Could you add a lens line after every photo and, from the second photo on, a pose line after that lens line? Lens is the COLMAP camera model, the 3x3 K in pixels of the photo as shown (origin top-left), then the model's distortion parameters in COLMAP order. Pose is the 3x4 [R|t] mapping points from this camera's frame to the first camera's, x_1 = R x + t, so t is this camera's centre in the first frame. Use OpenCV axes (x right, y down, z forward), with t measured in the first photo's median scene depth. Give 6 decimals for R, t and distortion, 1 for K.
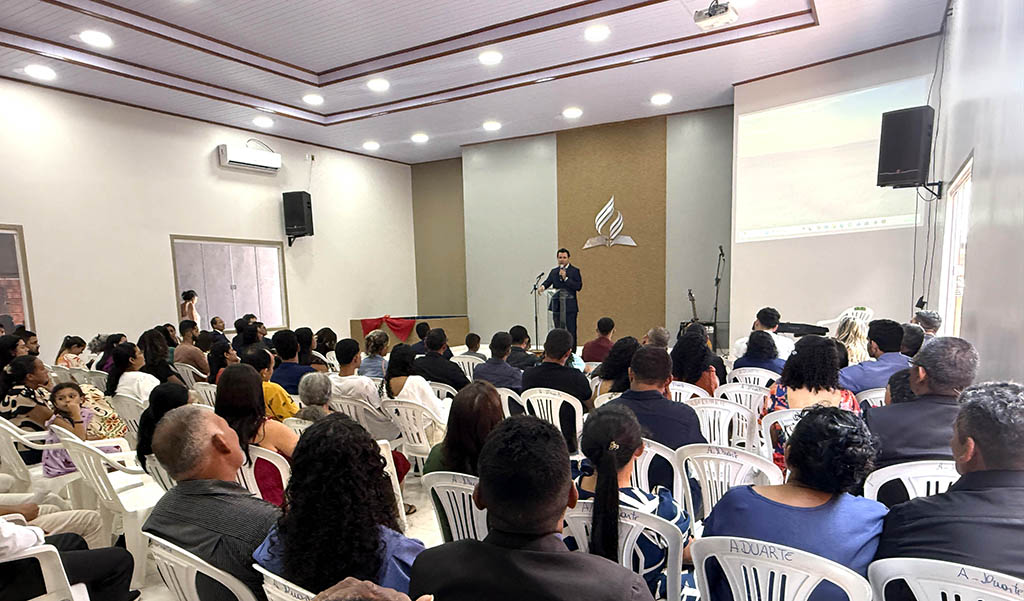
lens RADIAL K [[642.8, 0, 512.0], [0, 642.8, 300.5], [0, 0, 1]] dist [0.001600, -0.000185]
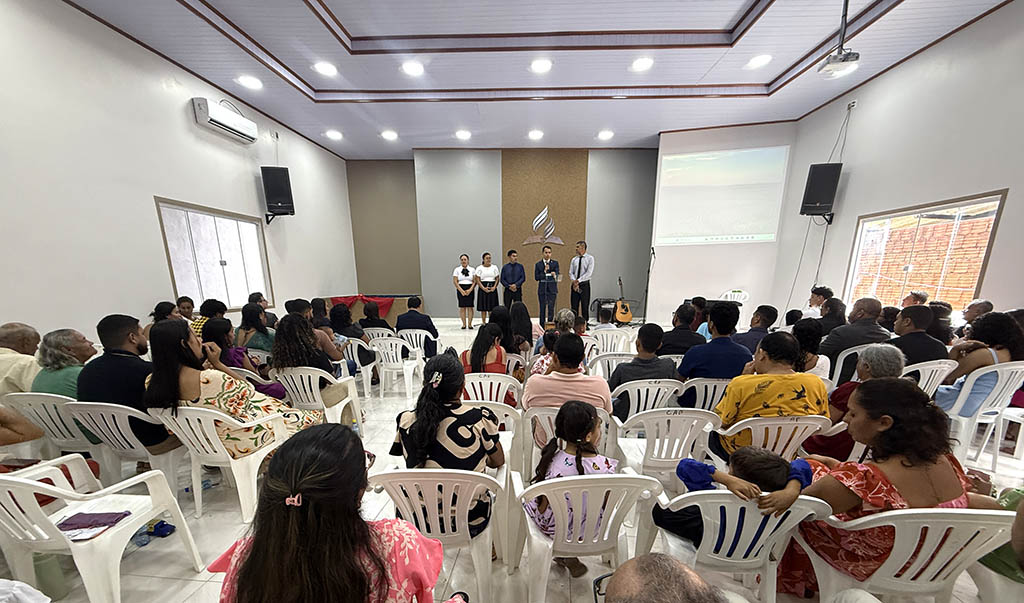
lens RADIAL K [[408.7, 0, 512.8], [0, 408.7, 332.2], [0, 0, 1]] dist [0.010504, -0.000081]
pose [[0.886183, -0.040300, 0.461580, -0.327748], [-0.015628, 0.993044, 0.116704, 0.002046], [-0.463072, -0.110635, 0.879388, 0.261297]]
